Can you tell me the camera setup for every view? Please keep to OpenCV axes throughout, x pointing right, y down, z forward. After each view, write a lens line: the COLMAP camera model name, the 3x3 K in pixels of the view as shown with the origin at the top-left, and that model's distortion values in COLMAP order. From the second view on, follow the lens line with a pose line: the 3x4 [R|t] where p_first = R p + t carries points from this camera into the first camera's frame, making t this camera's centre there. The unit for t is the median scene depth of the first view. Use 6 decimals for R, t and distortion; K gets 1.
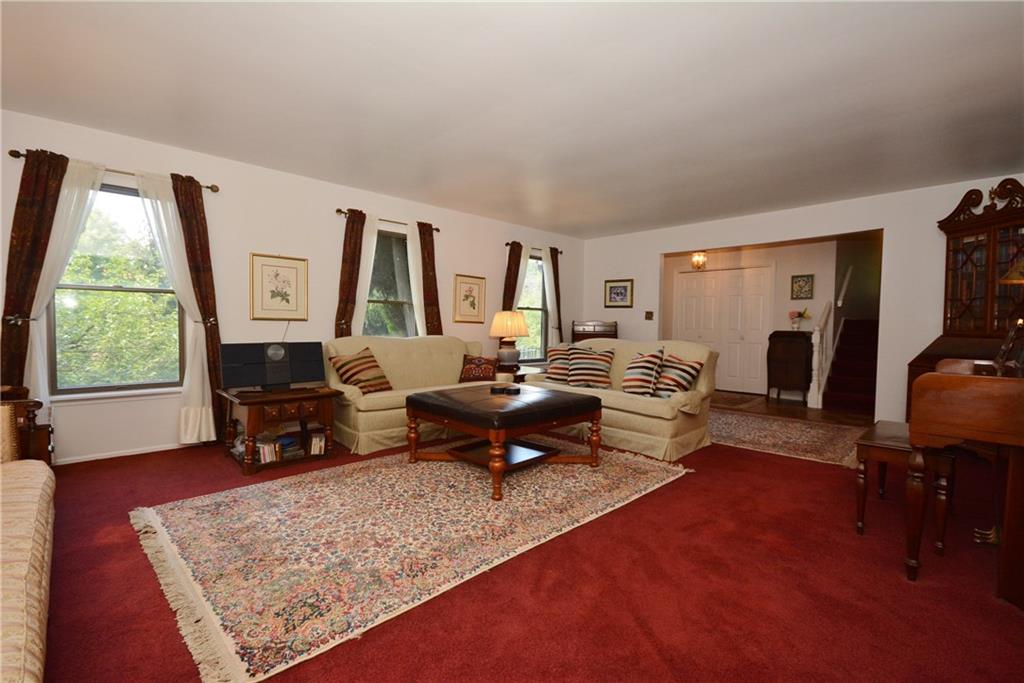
lens RADIAL K [[452.6, 0, 510.0], [0, 452.6, 341.3], [0, 0, 1]] dist [-0.001393, -0.003954]
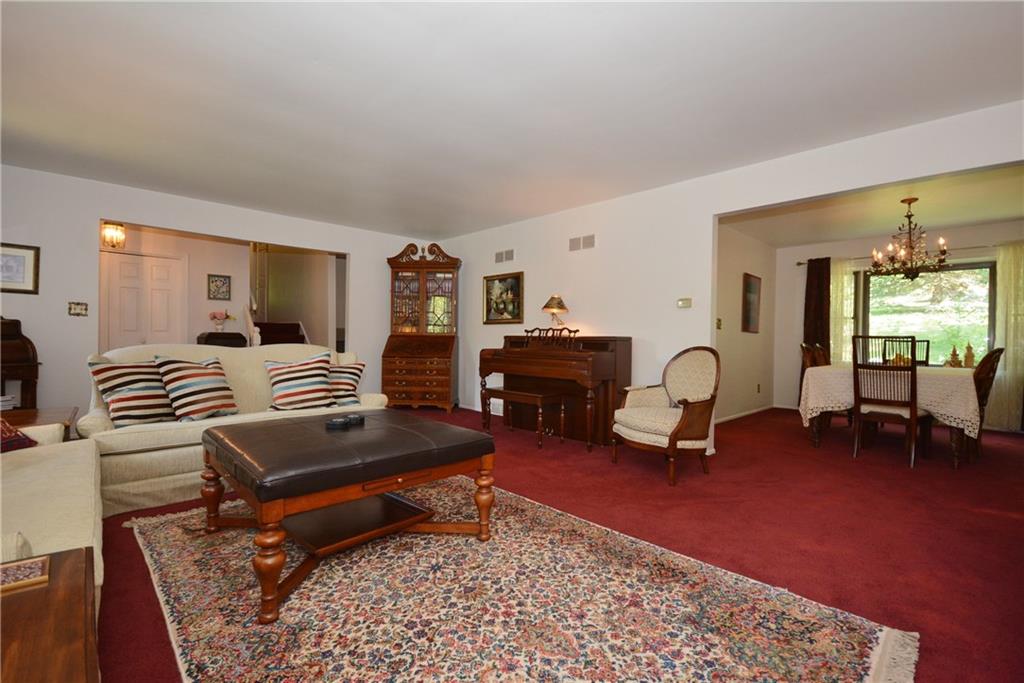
lens RADIAL K [[452.6, 0, 511.1], [0, 452.6, 347.1], [0, 0, 1]] dist [-0.001393, -0.003954]
pose [[0.008126, -0.033355, 0.999411, -0.662083], [0.021732, 0.999213, 0.033172, -0.020031], [-0.999731, 0.021450, 0.008844, 0.741077]]
